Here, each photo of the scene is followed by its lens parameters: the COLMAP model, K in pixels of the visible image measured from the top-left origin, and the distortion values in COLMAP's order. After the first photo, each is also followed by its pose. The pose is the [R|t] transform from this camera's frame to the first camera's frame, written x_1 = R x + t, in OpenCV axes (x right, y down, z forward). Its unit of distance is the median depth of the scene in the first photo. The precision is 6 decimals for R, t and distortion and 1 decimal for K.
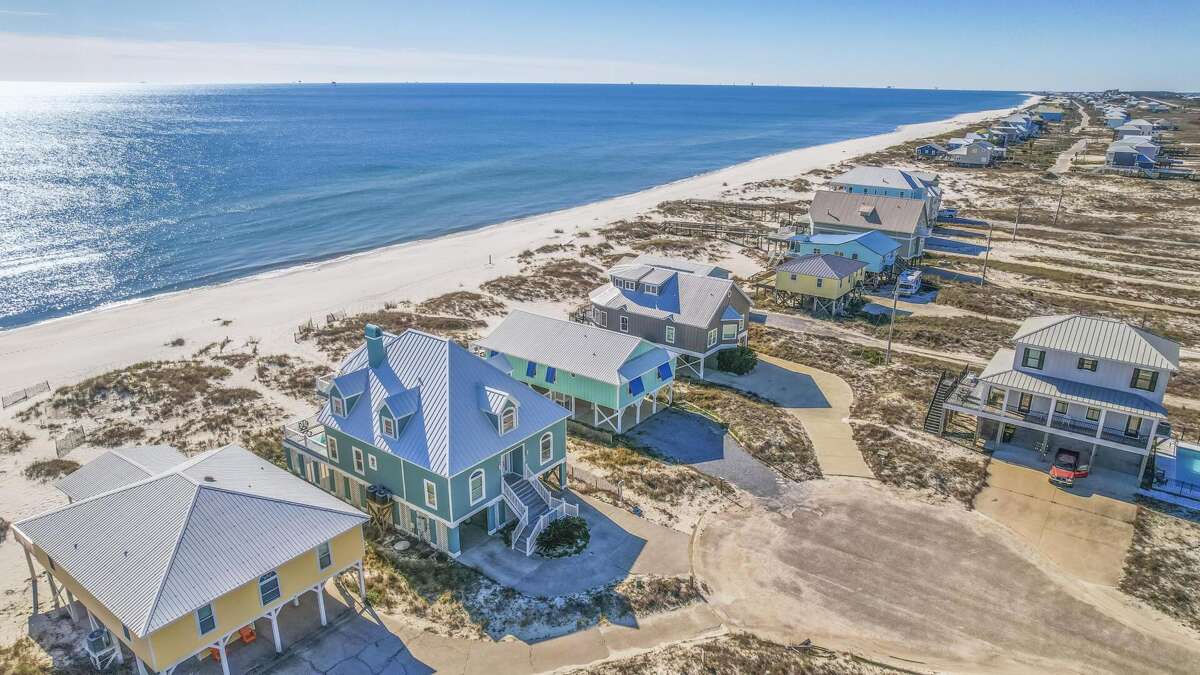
lens RADIAL K [[776.1, 0, 613.0], [0, 776.1, 336.7], [0, 0, 1]] dist [-0.076698, 0.071255]
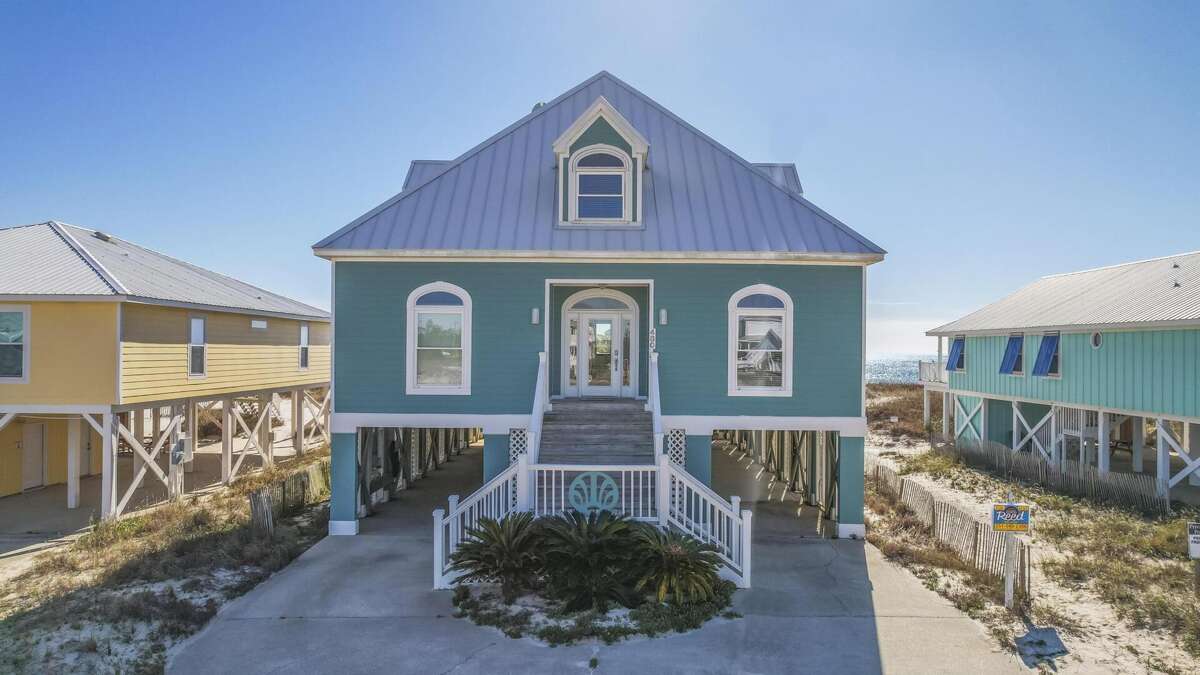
lens RADIAL K [[776.1, 0, 613.0], [0, 776.1, 336.7], [0, 0, 1]] dist [-0.076698, 0.071255]
pose [[0.586247, -0.024799, -0.809753, 0.108043], [-0.256383, 0.942479, -0.214480, 0.192930], [0.768494, 0.333345, 0.546167, 0.690185]]
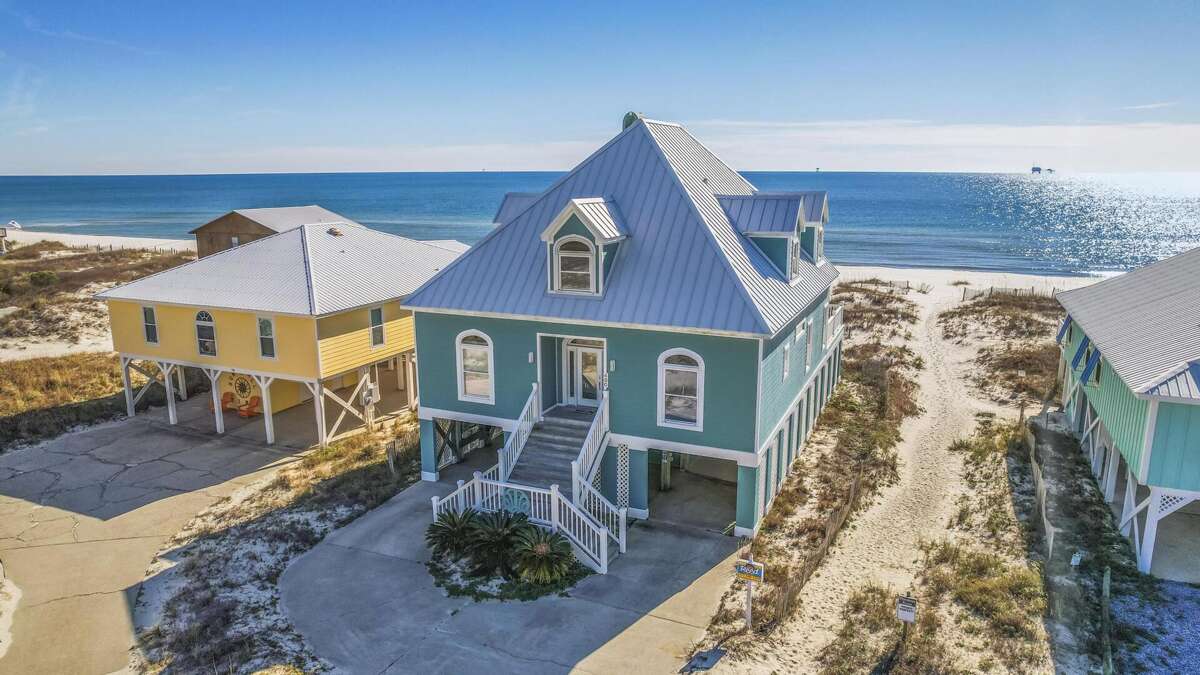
lens RADIAL K [[797.6, 0, 600.0], [0, 797.6, 337.5], [0, 0, 1]] dist [-0.042452, 0.000901]
pose [[0.206383, 0.188300, -0.960182, 0.259732], [-0.304610, 0.944909, 0.119832, 0.070846], [0.929849, 0.267749, 0.252371, 0.741202]]
